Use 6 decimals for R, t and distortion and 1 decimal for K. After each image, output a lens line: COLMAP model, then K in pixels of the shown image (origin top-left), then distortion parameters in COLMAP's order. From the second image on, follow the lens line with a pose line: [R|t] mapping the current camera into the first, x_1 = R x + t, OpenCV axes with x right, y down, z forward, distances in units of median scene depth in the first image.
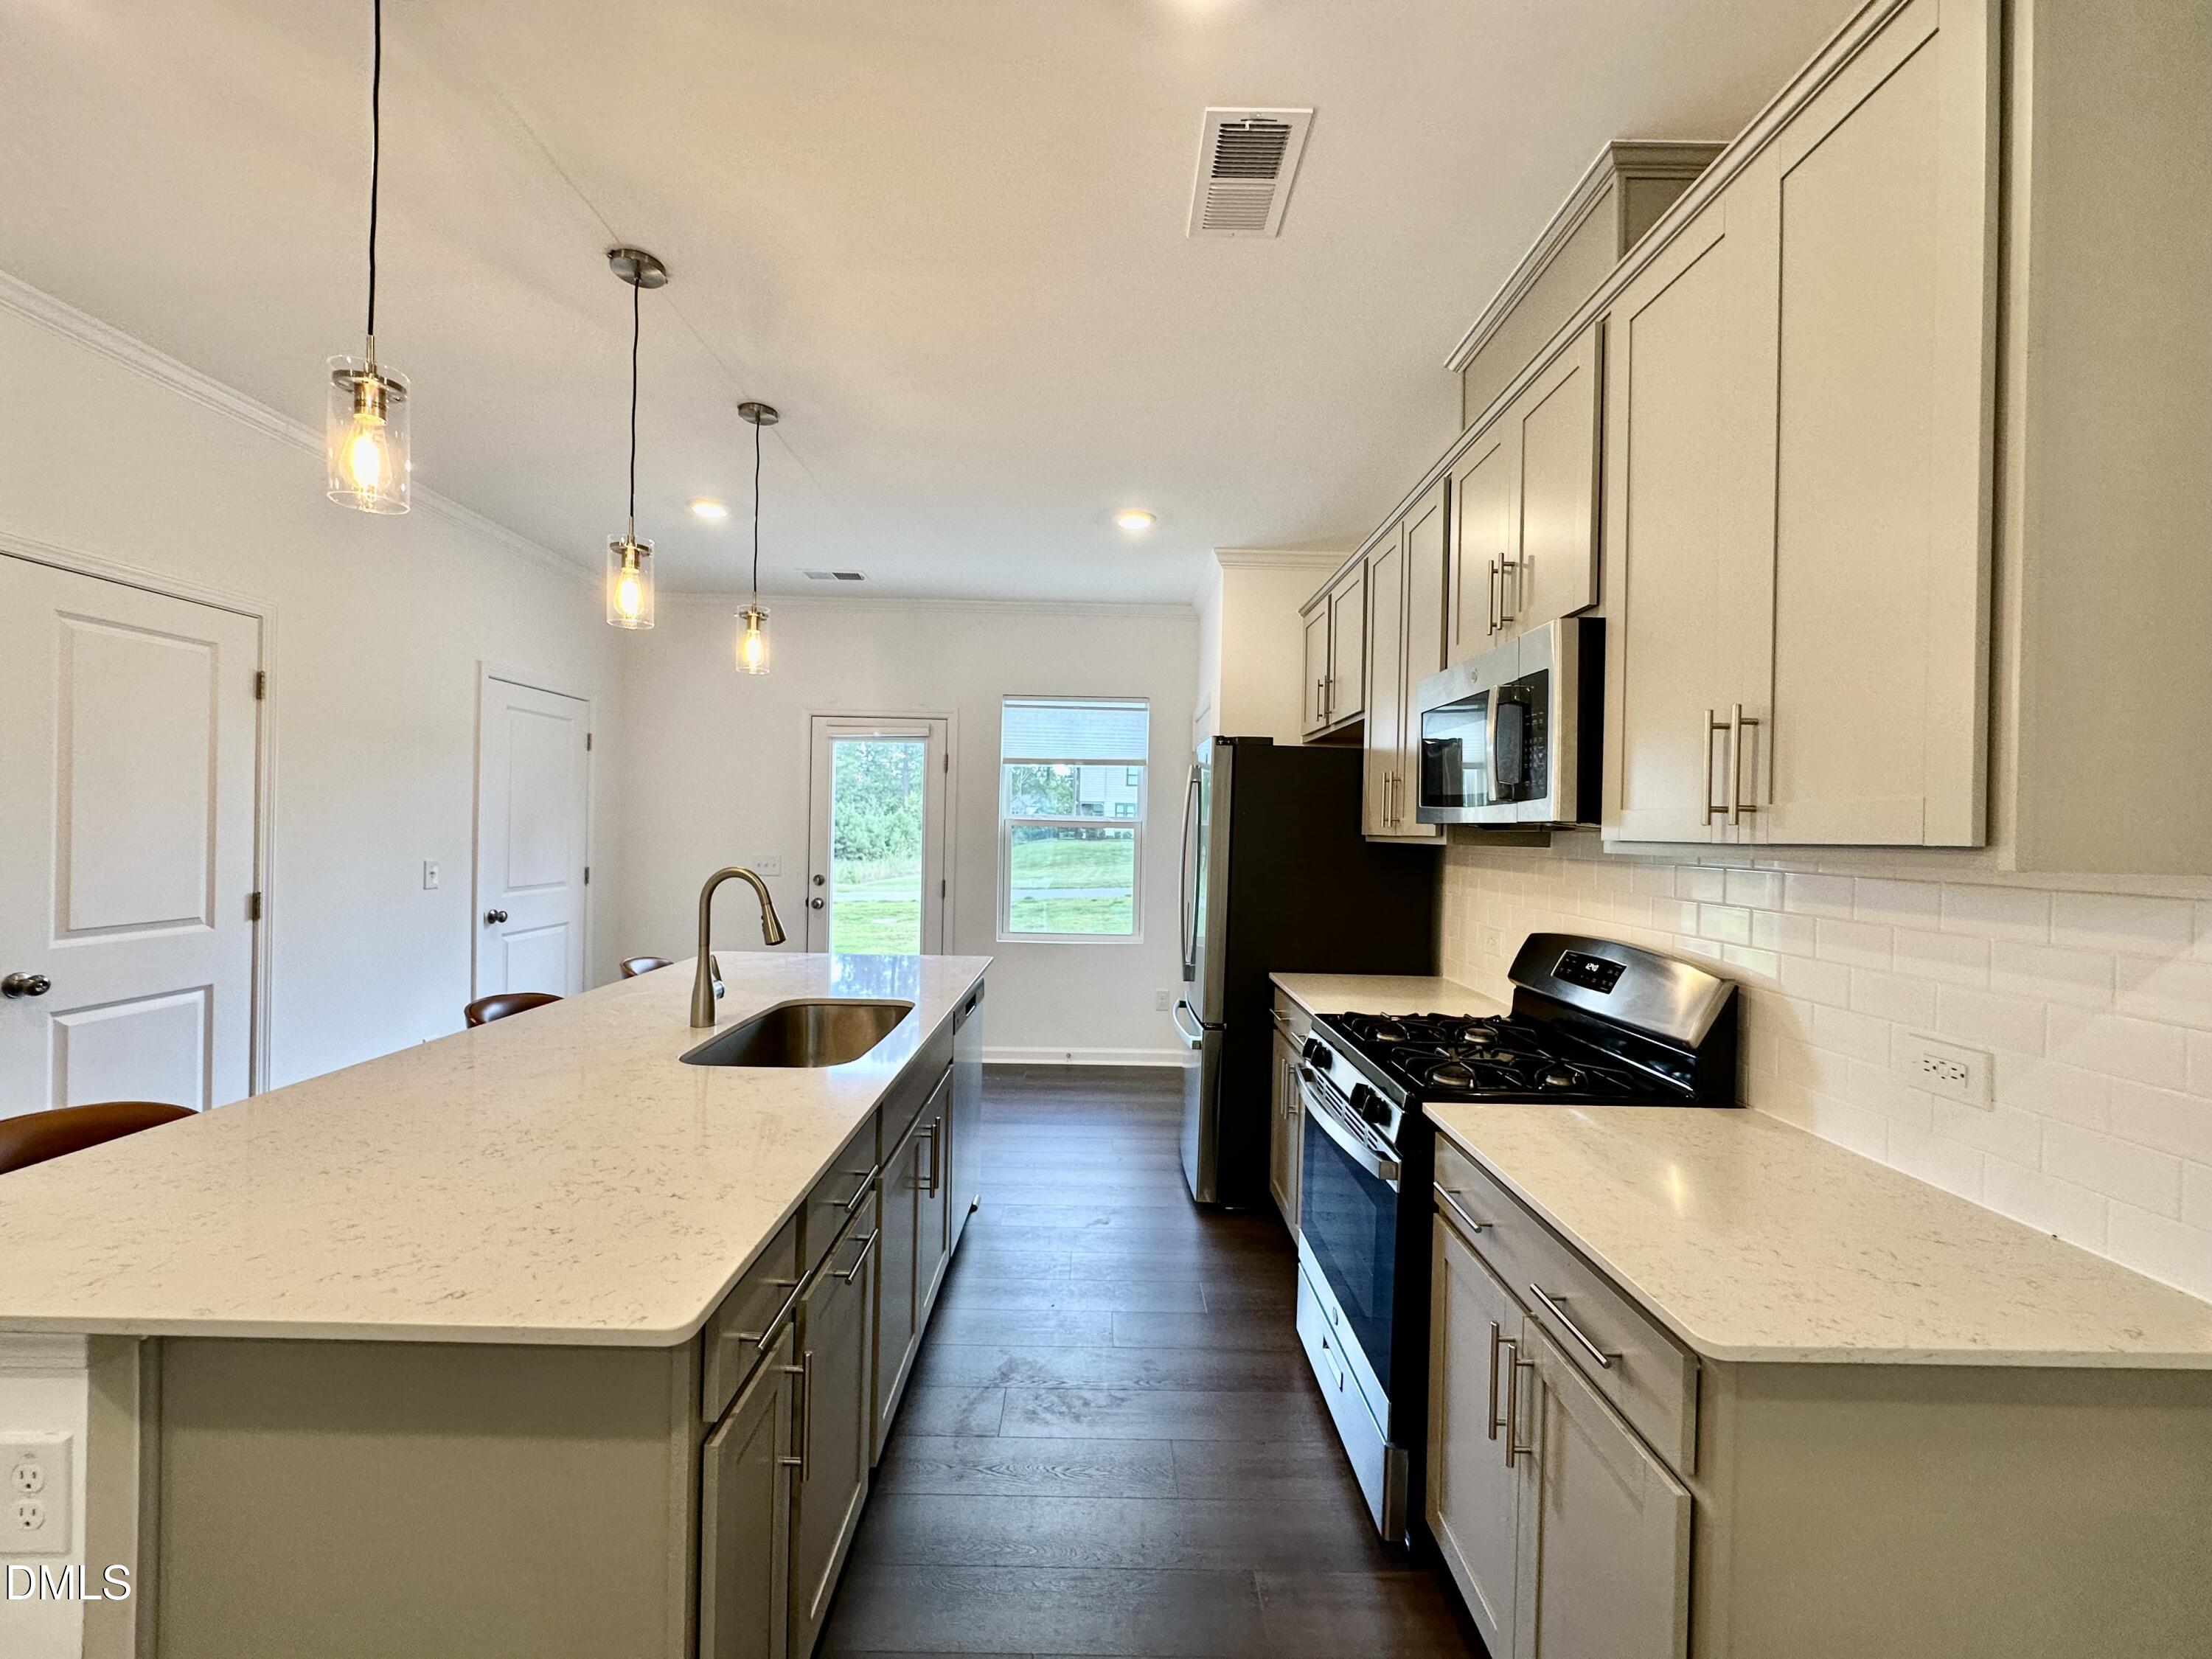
lens RADIAL K [[890.1, 0, 1102.0], [0, 890.1, 837.7], [0, 0, 1]] dist [-0.000074, -0.000052]
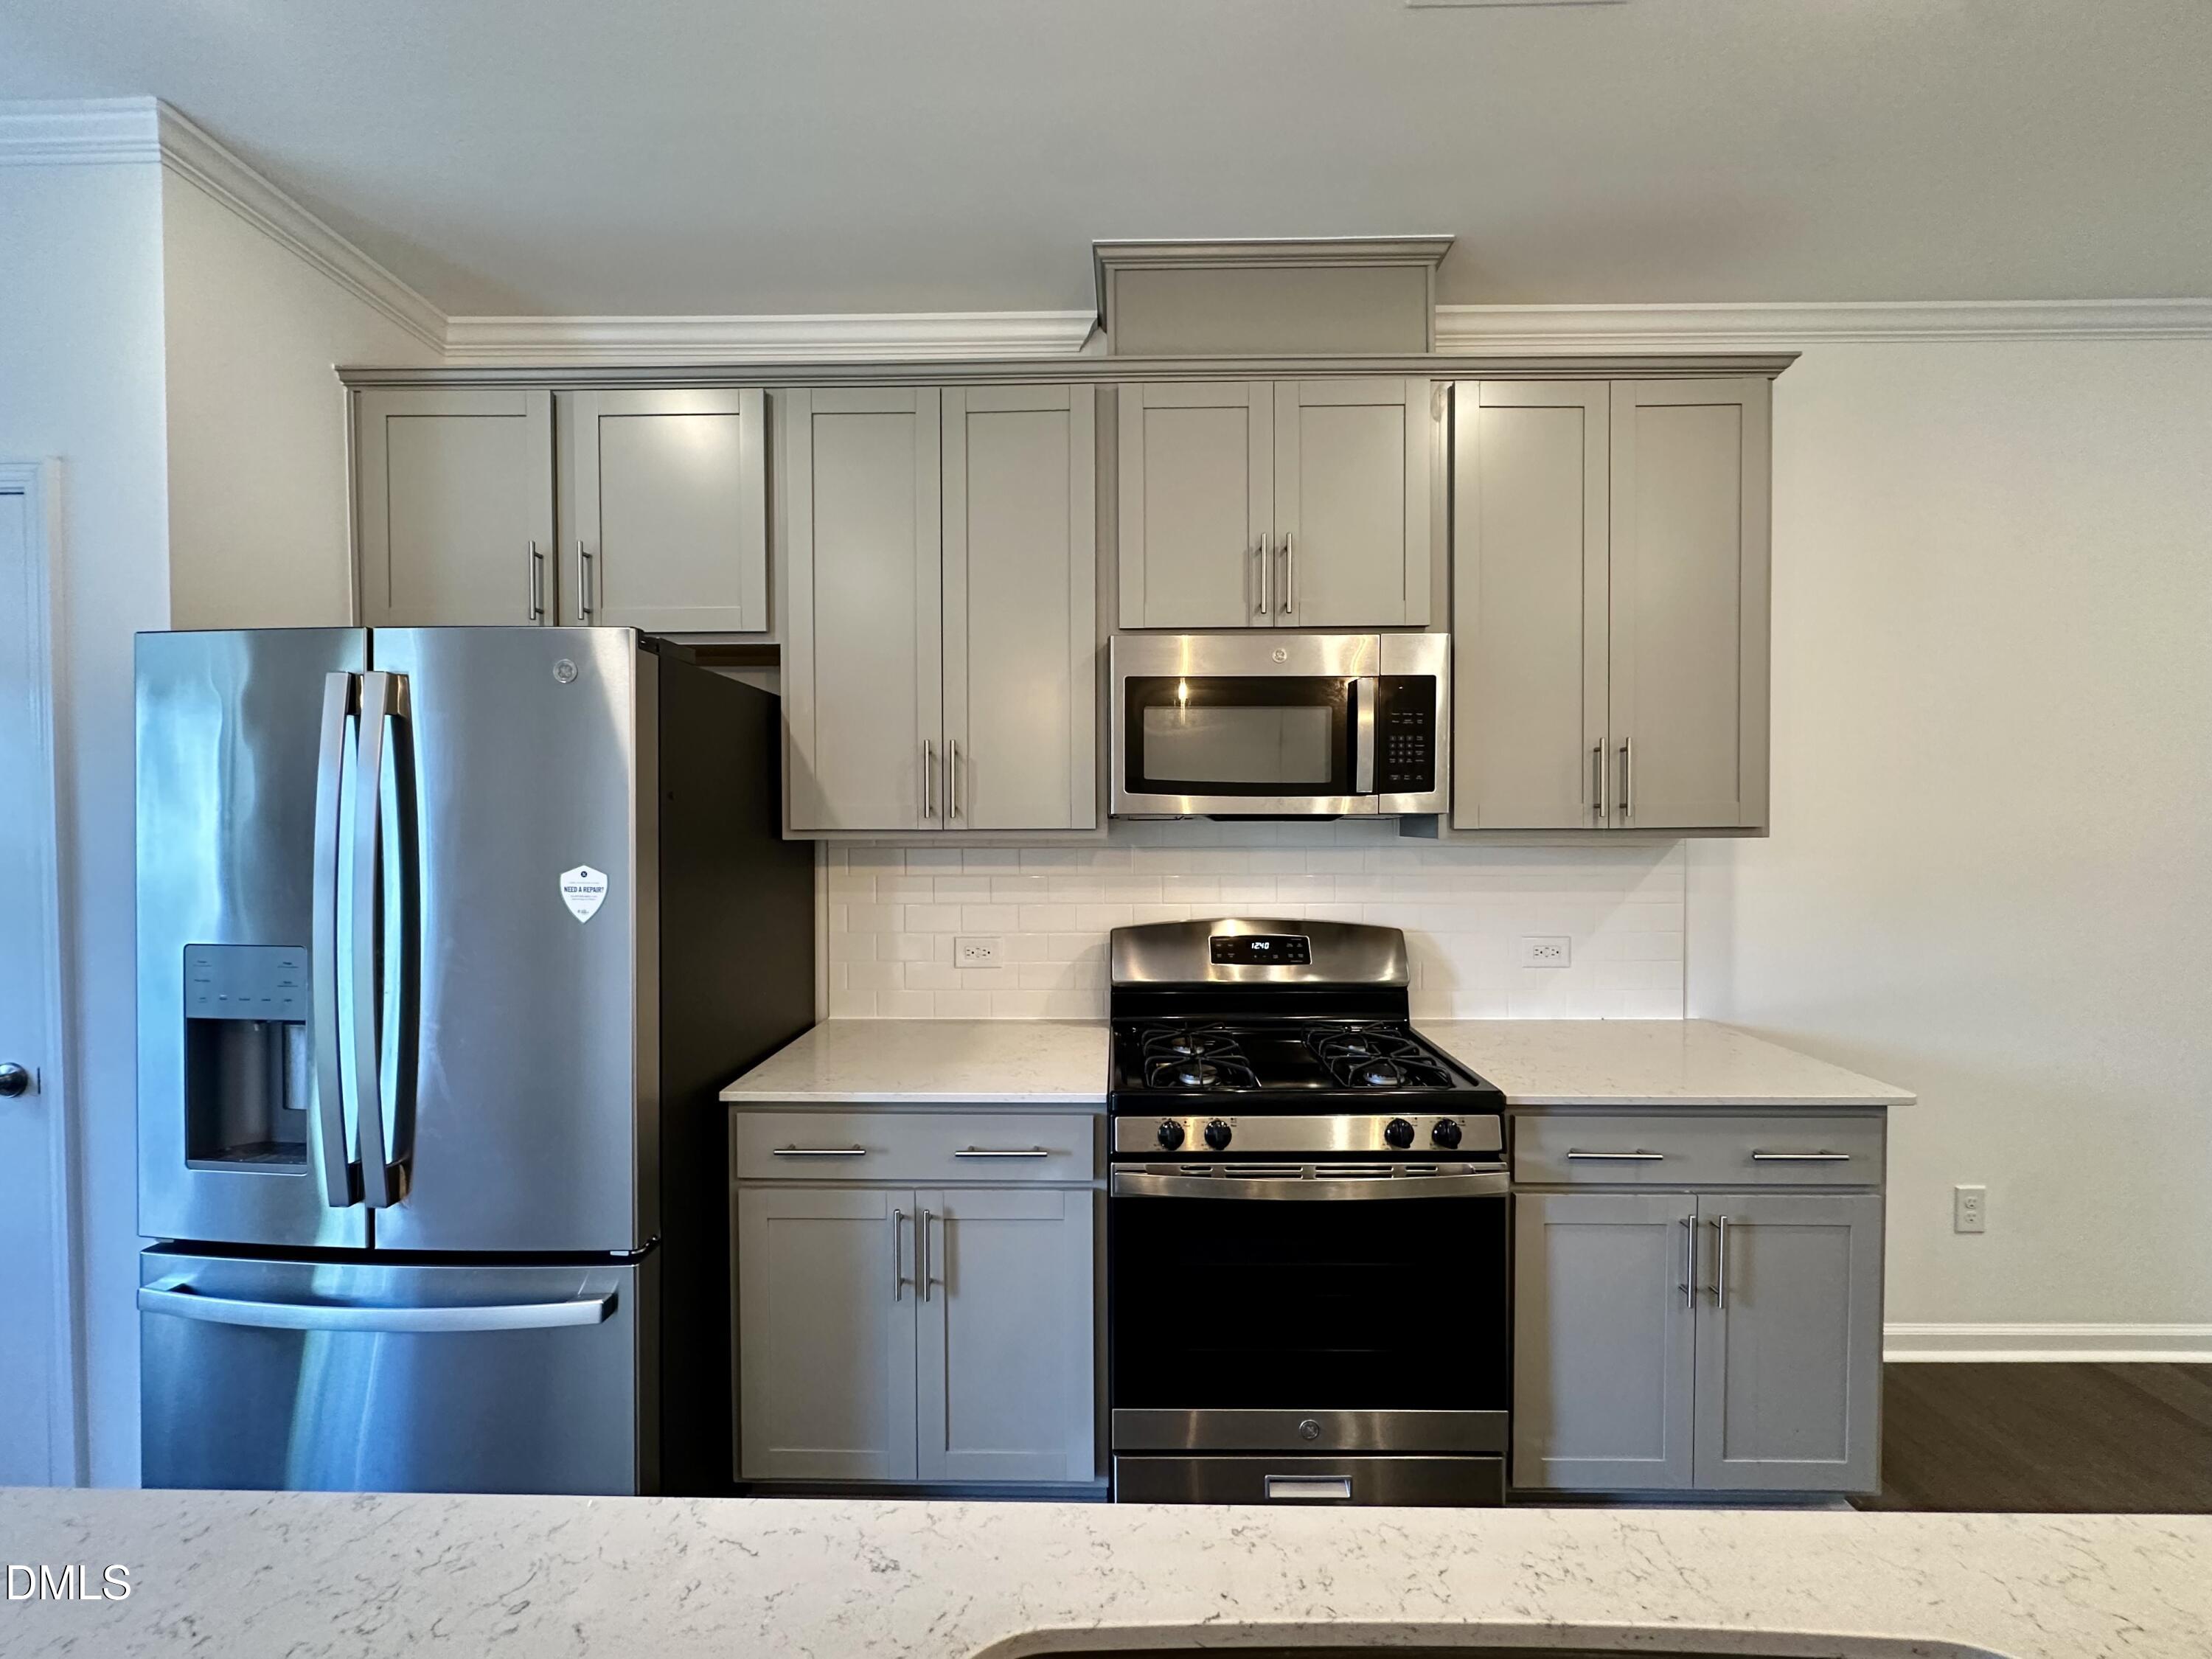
lens RADIAL K [[890.1, 0, 1106.8], [0, 890.1, 824.7], [0, 0, 1]] dist [-0.000074, -0.000052]
pose [[0.021042, -0.031153, 0.999293, -0.326843], [0.011593, 0.999455, 0.030914, -0.022659], [-0.999711, 0.010934, 0.021392, 0.708496]]
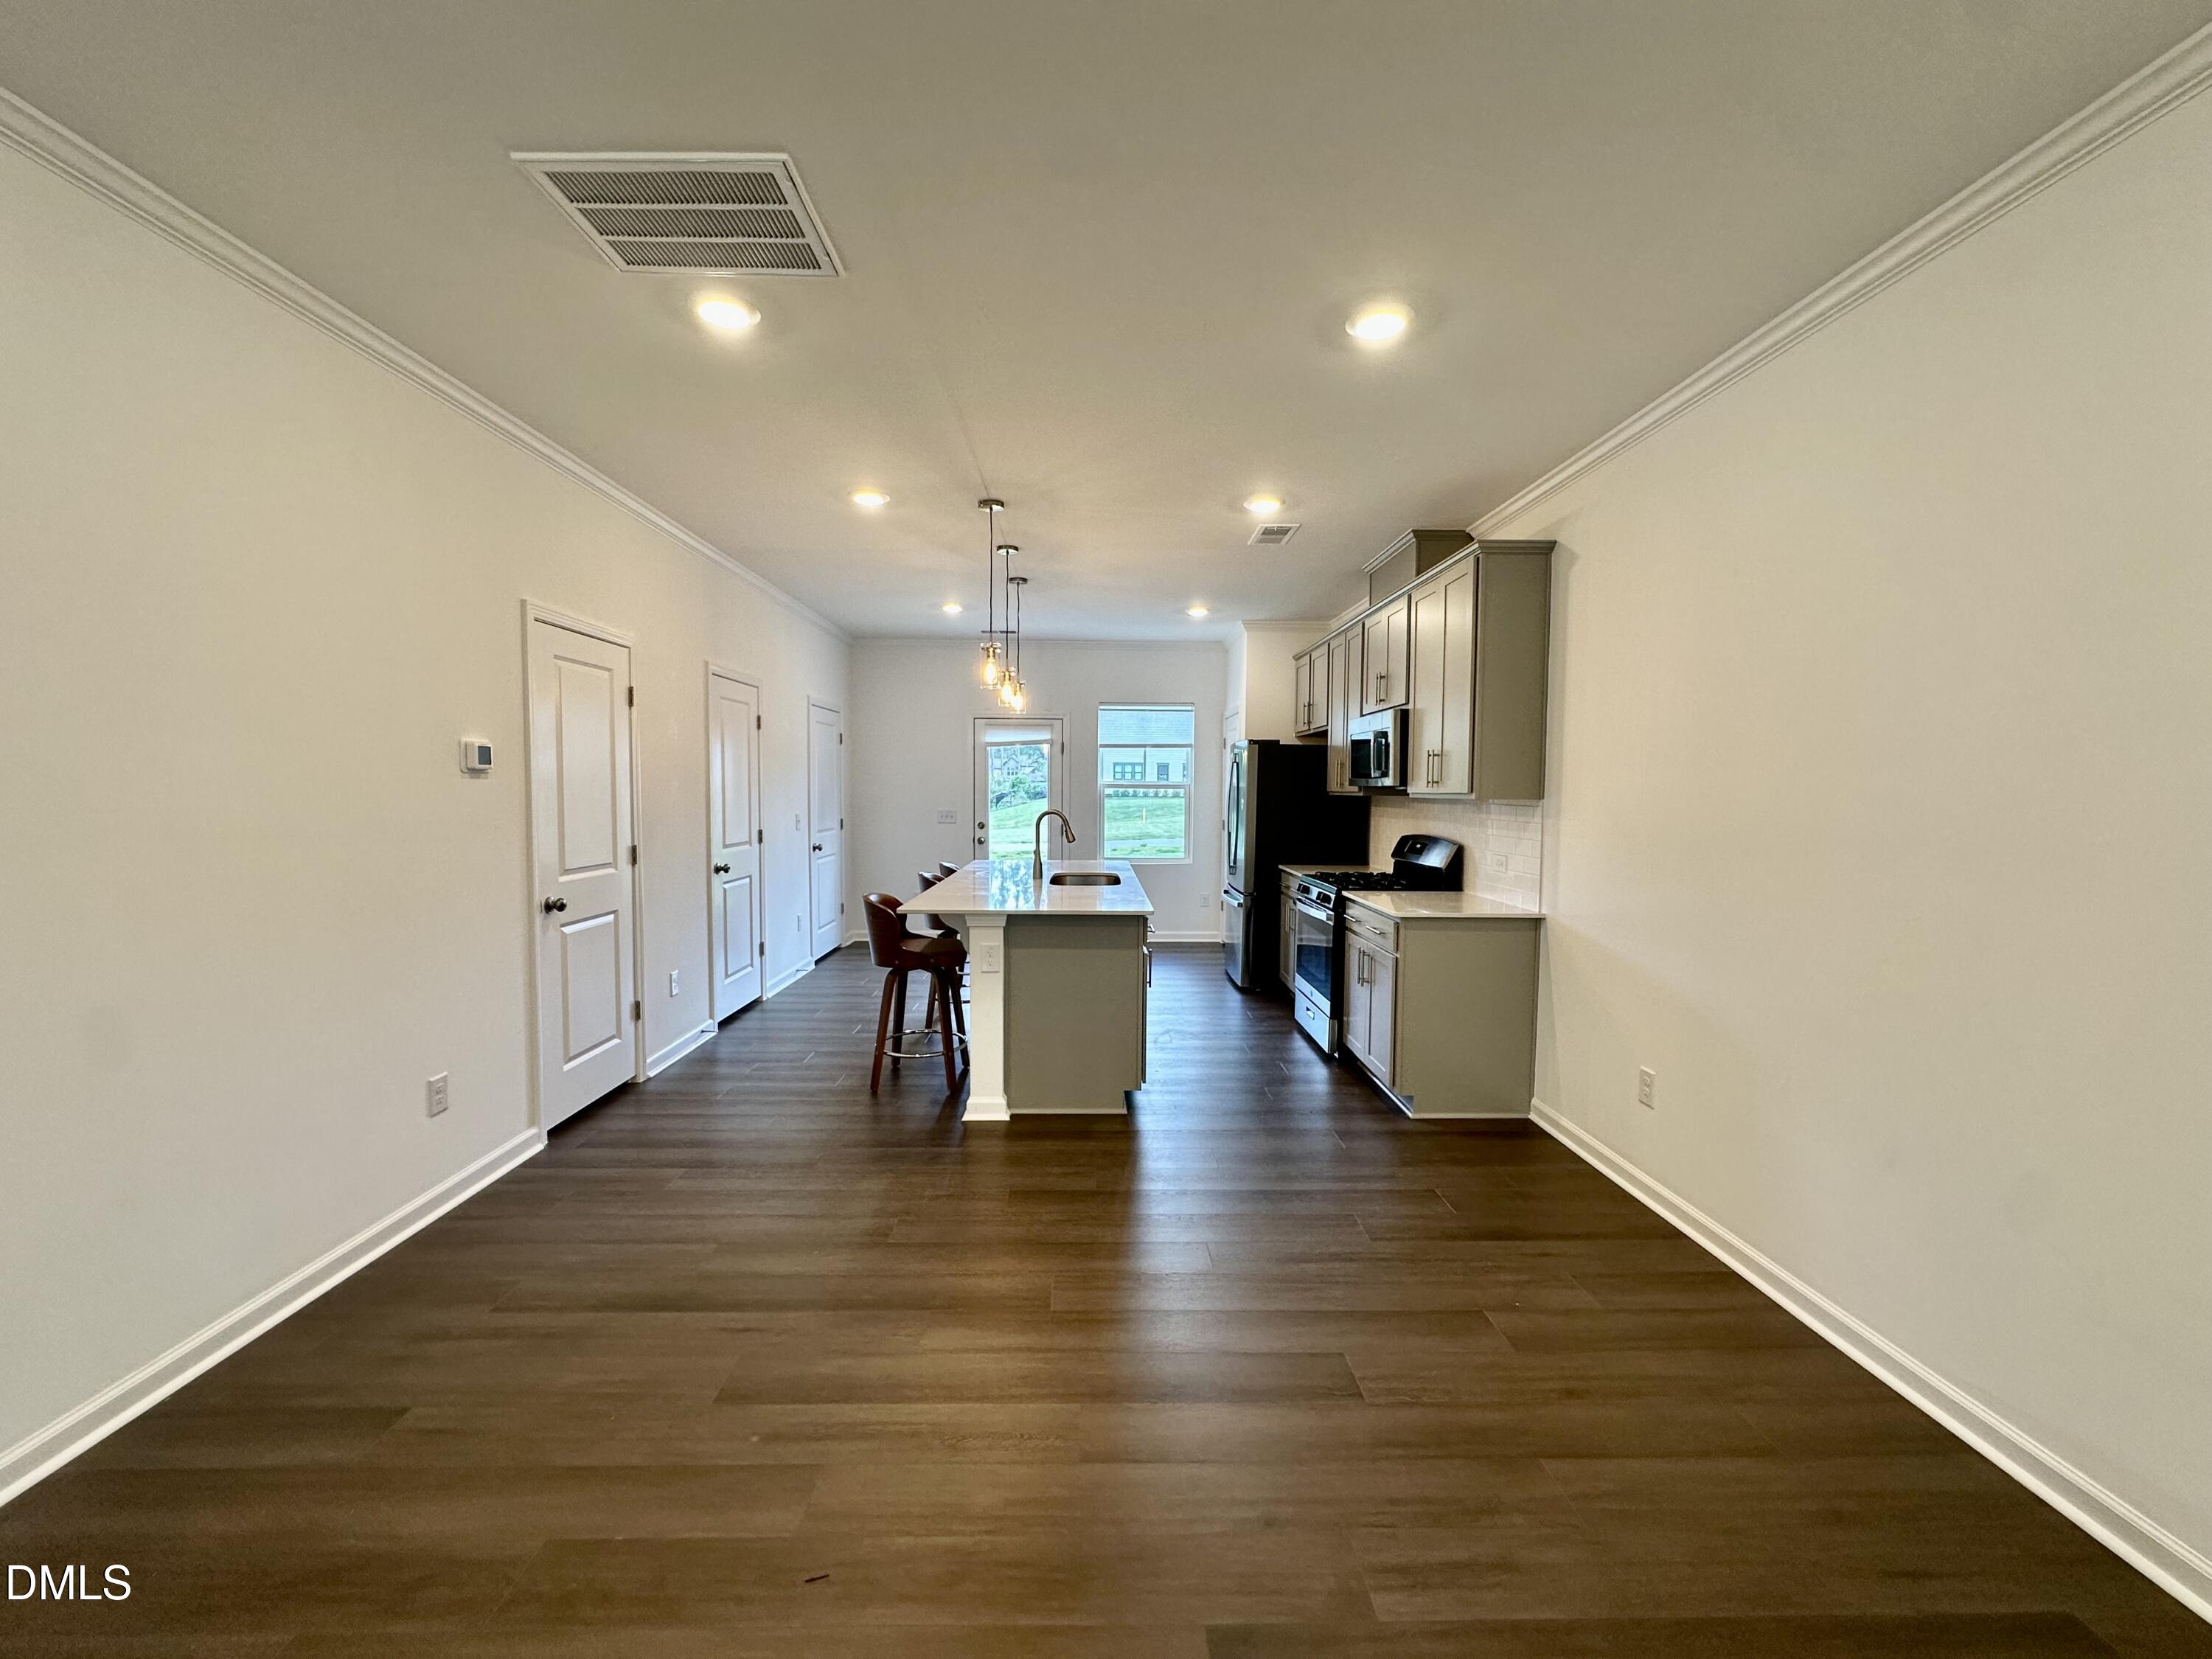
lens RADIAL K [[890.1, 0, 1111.0], [0, 890.1, 826.8], [0, 0, 1]] dist [-0.000074, -0.000052]
pose [[0.999701, -0.013808, 0.020166, -0.196045], [0.013119, 0.999339, 0.033893, 0.001451], [-0.020621, -0.033619, 0.999222, -0.839810]]
